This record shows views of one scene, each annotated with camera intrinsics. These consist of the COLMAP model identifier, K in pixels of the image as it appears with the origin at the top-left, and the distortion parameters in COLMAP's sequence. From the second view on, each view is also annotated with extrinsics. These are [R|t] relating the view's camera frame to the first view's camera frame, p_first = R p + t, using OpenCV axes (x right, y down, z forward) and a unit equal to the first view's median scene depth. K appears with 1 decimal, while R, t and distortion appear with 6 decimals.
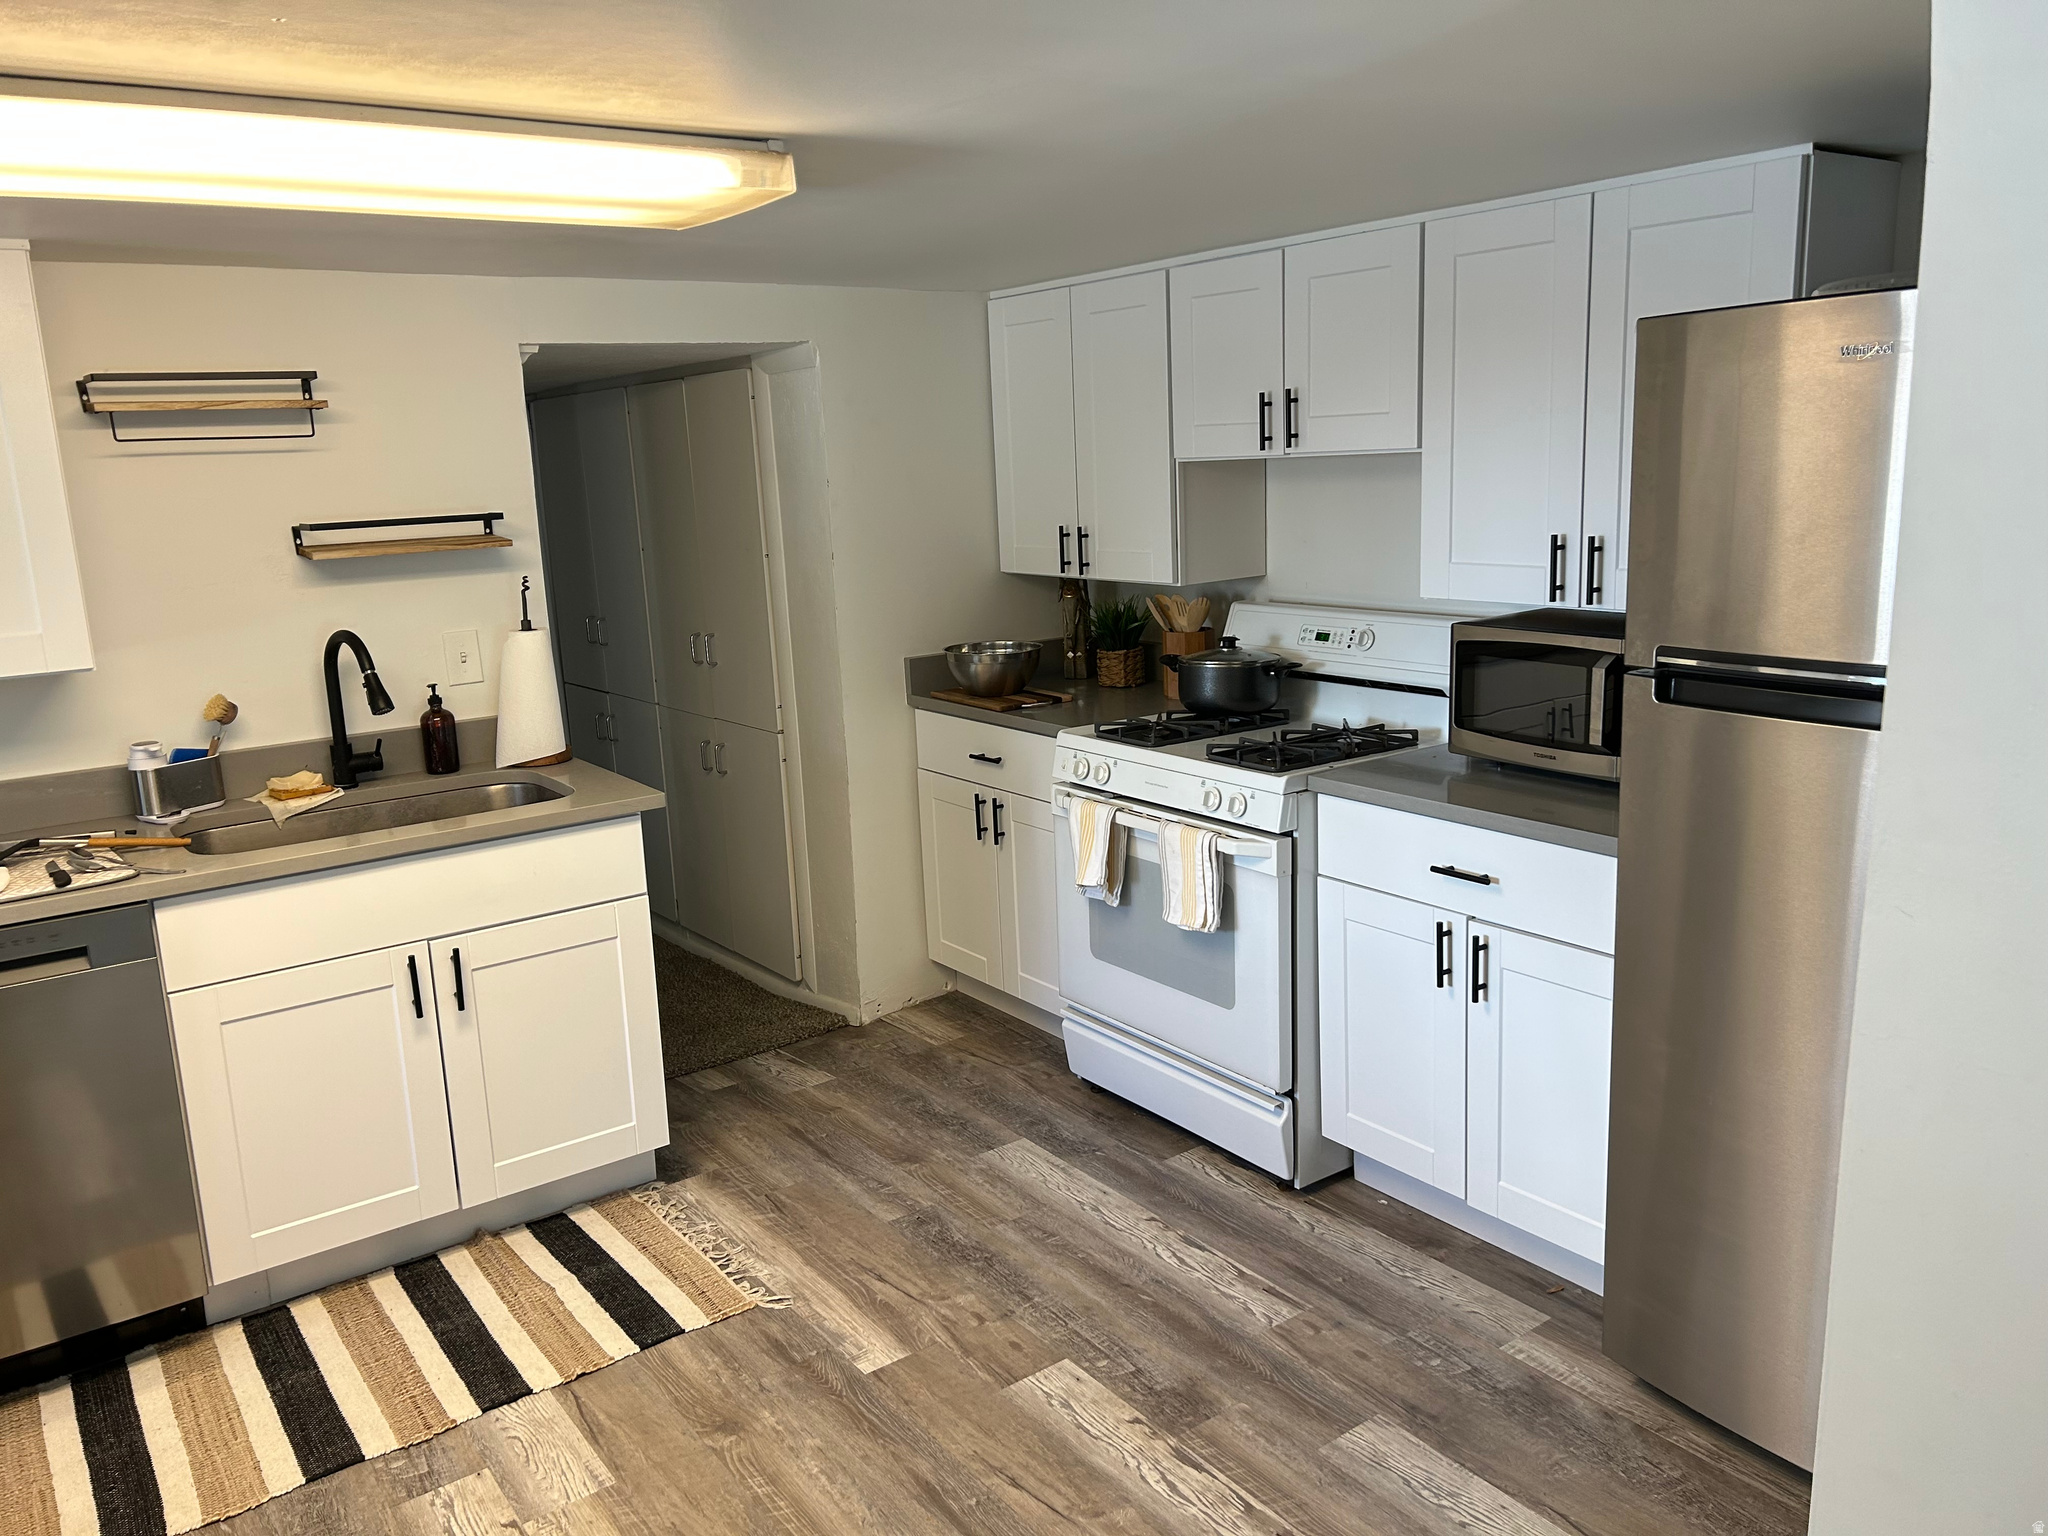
lens RADIAL K [[1536.7, 0, 1024.2], [0, 1536.7, 765.0], [0, 0, 1]] dist [0.052032, -0.057865]
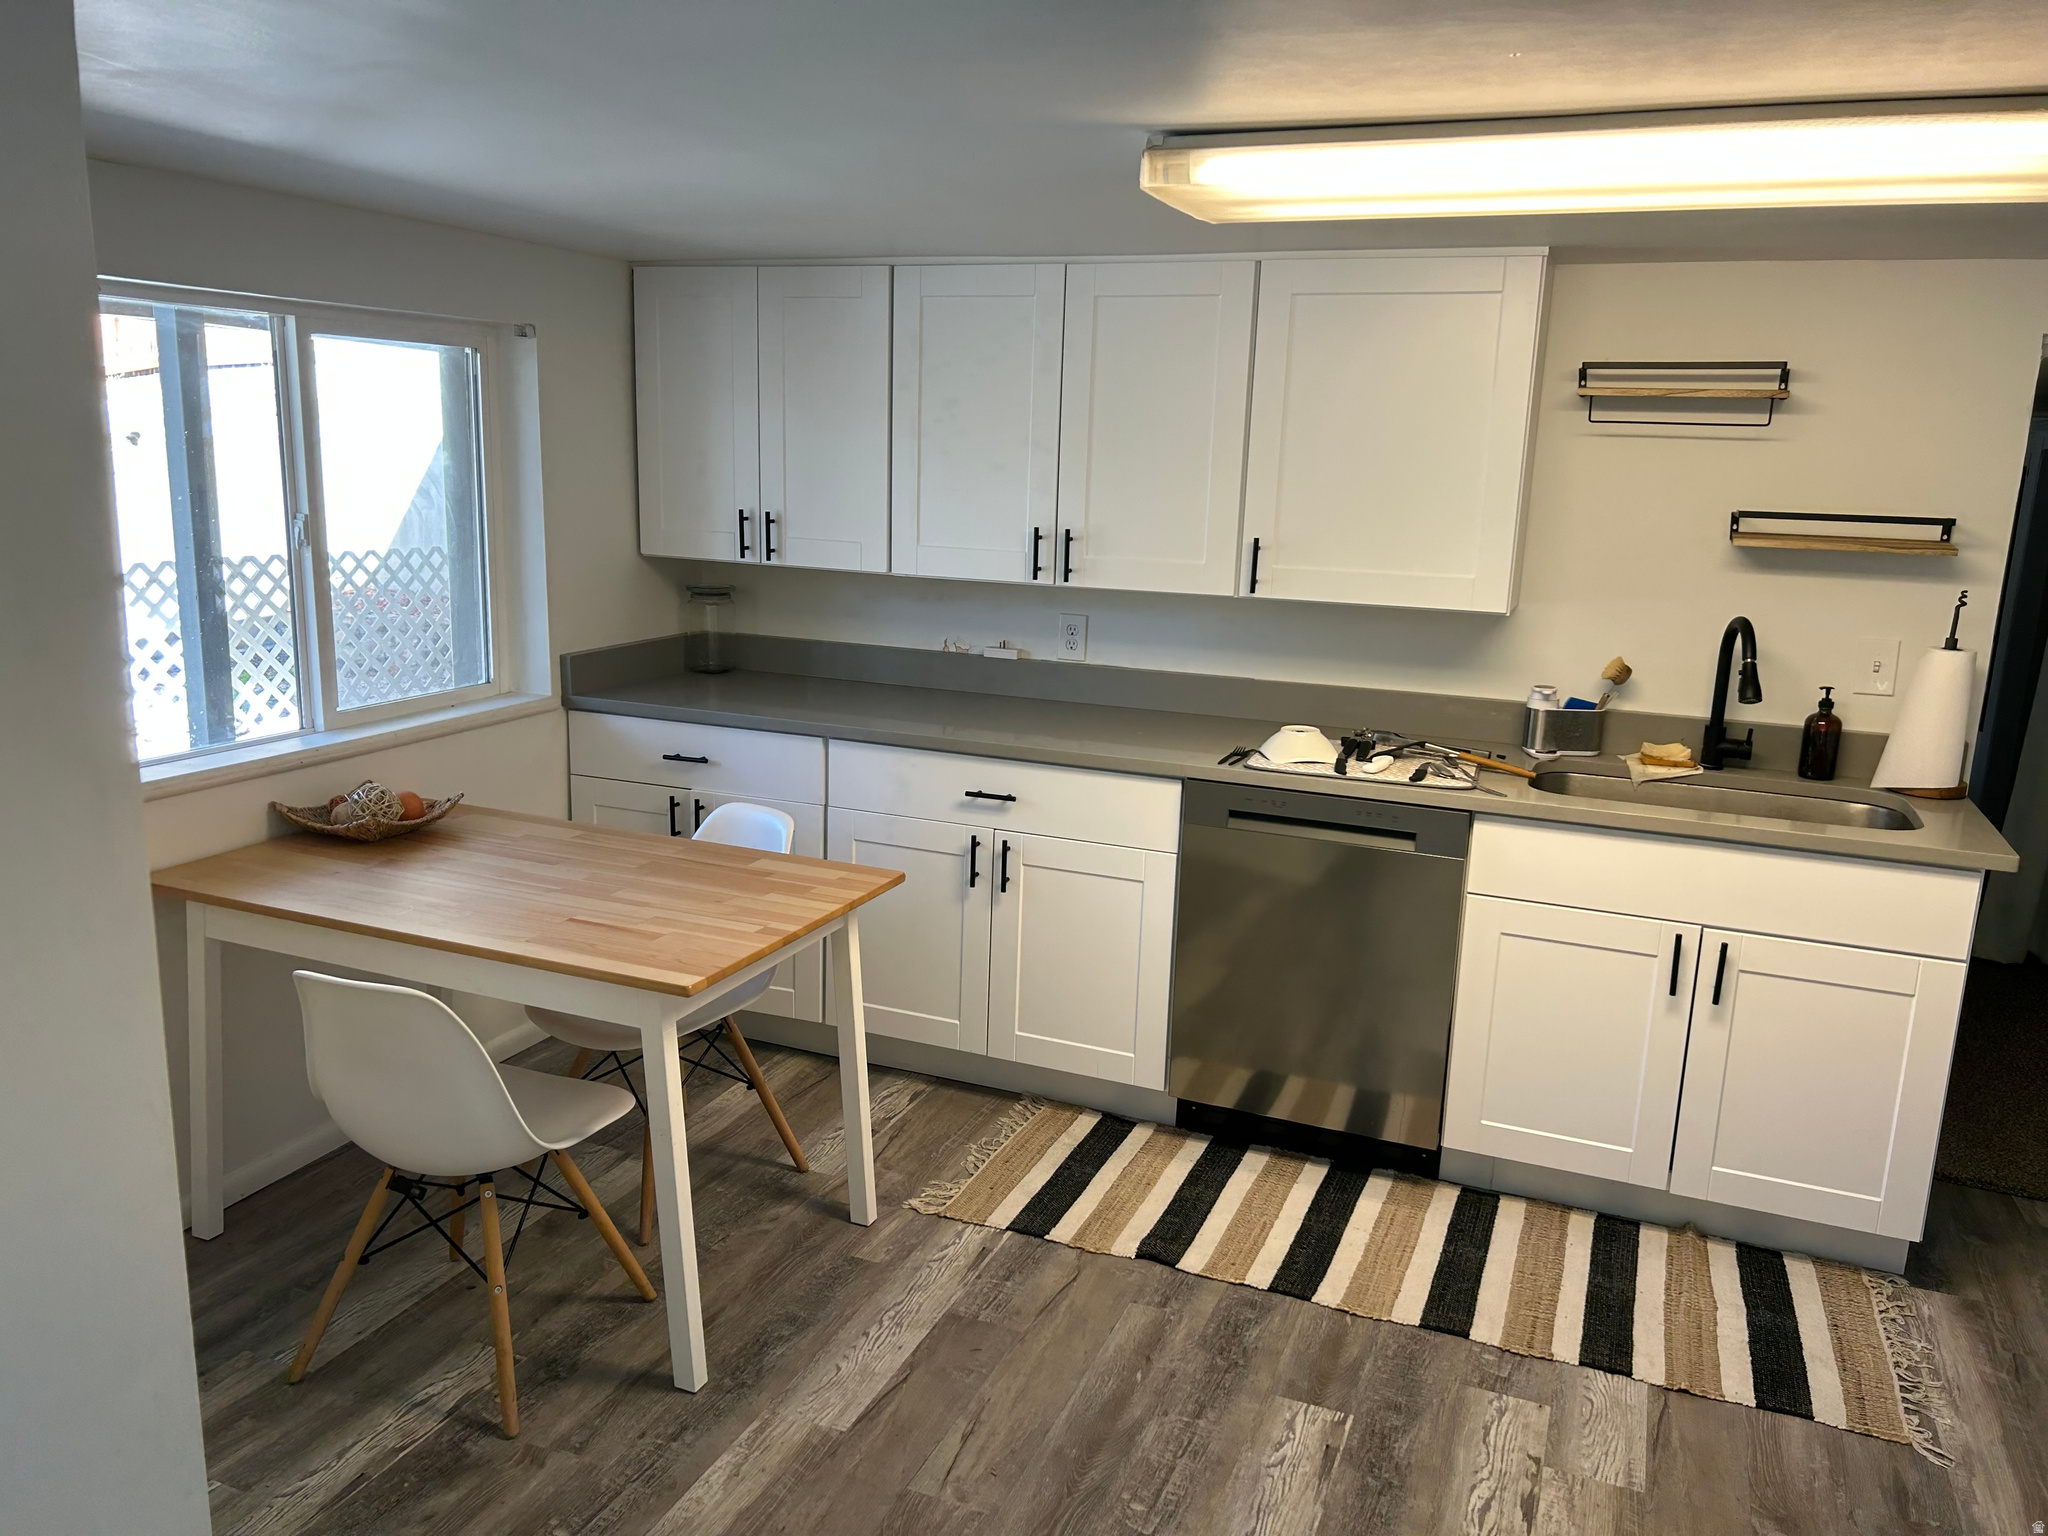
lens RADIAL K [[1541.5, 0, 1013.3], [0, 1541.5, 775.7], [0, 0, 1]] dist [0.049038, -0.059640]
pose [[0.515938, 0.236916, -0.823213, 0.196951], [-0.226616, 0.964506, 0.135550, -0.017530], [0.826107, 0.116617, 0.551314, 0.056456]]
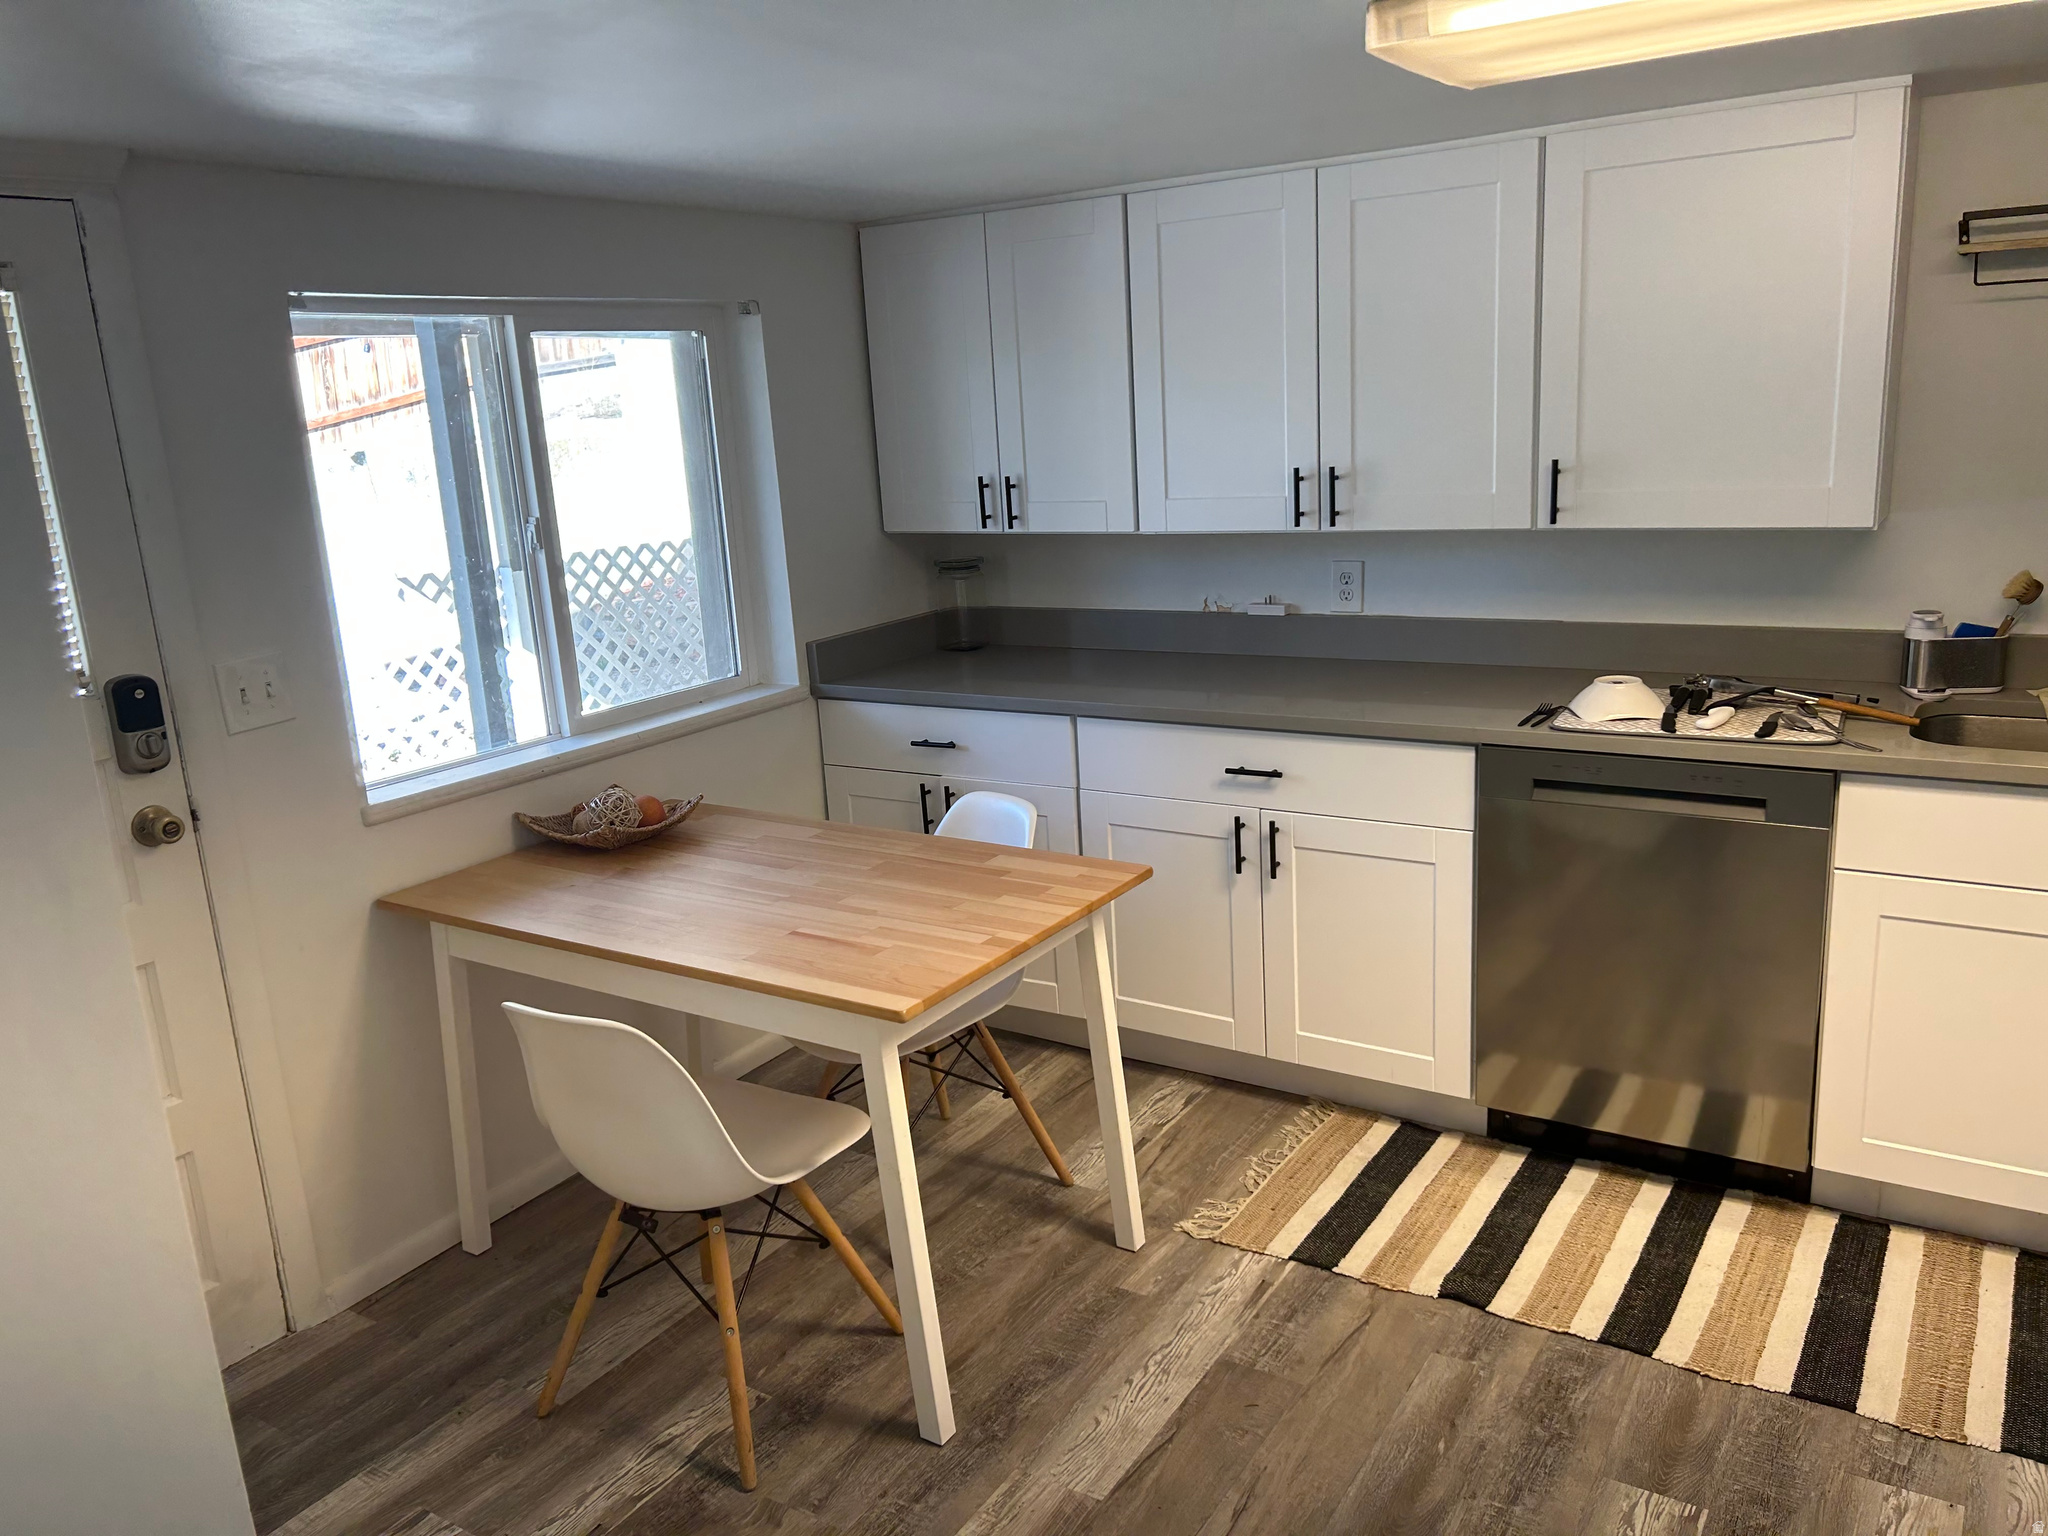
lens RADIAL K [[1536.7, 0, 1024.2], [0, 1536.7, 765.0], [0, 0, 1]] dist [0.052032, -0.057865]
pose [[0.355663, 0.238659, -0.903629, 0.122921], [-0.149112, 0.968953, 0.197222, -0.029574], [0.922643, 0.064597, 0.380207, 0.142896]]
